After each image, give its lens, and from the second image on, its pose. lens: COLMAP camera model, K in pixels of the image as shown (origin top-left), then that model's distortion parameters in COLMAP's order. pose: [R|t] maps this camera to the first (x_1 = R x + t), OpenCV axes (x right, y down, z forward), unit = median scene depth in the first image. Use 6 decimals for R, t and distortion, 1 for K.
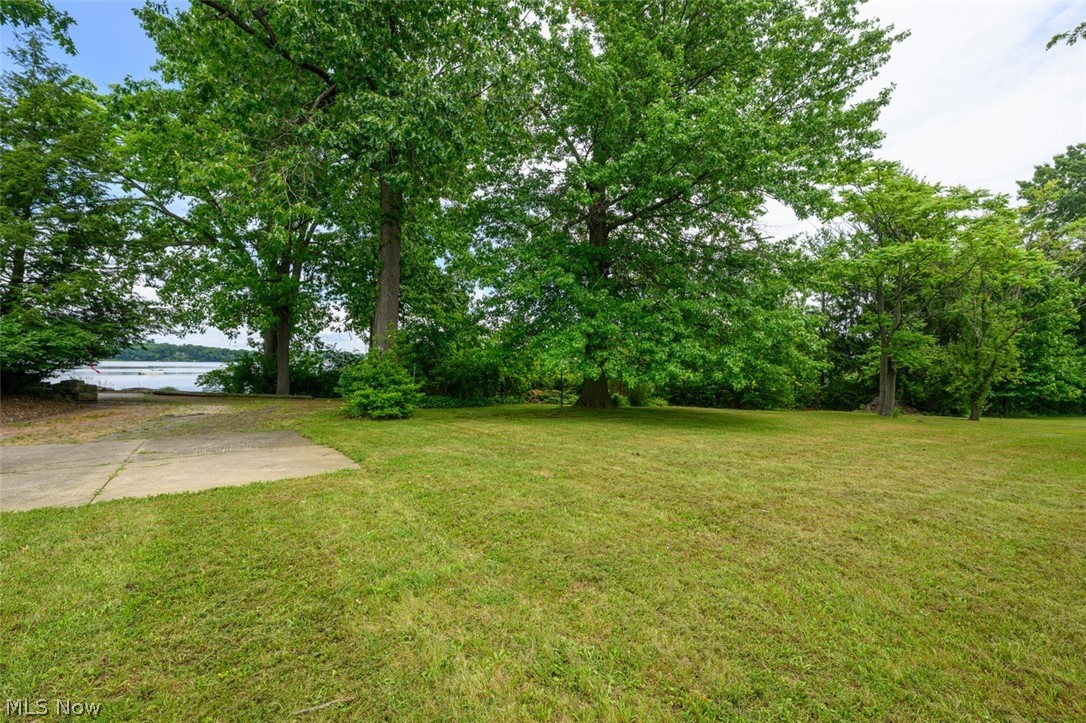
lens RADIAL K [[448.0, 0, 538.3], [0, 448.0, 357.9], [0, 0, 1]] dist [-0.003781, 0.000200]
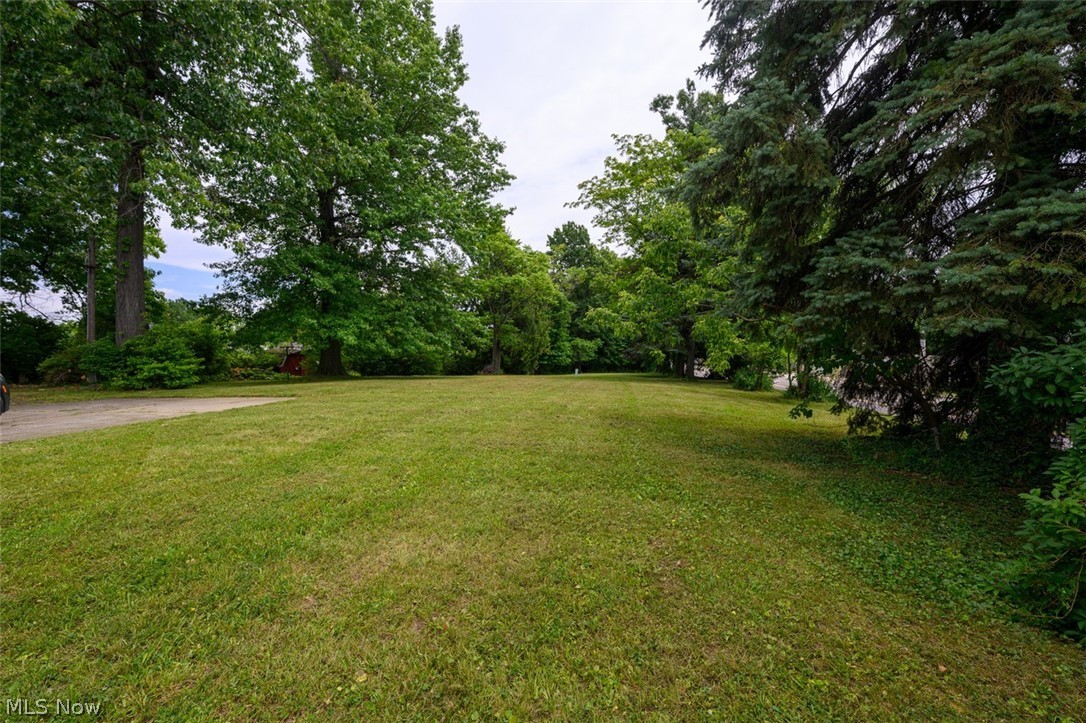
lens RADIAL K [[487.6, 0, 543.0], [0, 487.6, 361.5], [0, 0, 1]] dist [-0.001484, -0.000049]
pose [[0.677311, -0.021633, 0.735378, -0.496268], [-0.008518, 0.999270, 0.037242, 0.011648], [-0.735647, -0.031488, 0.676633, -0.406074]]
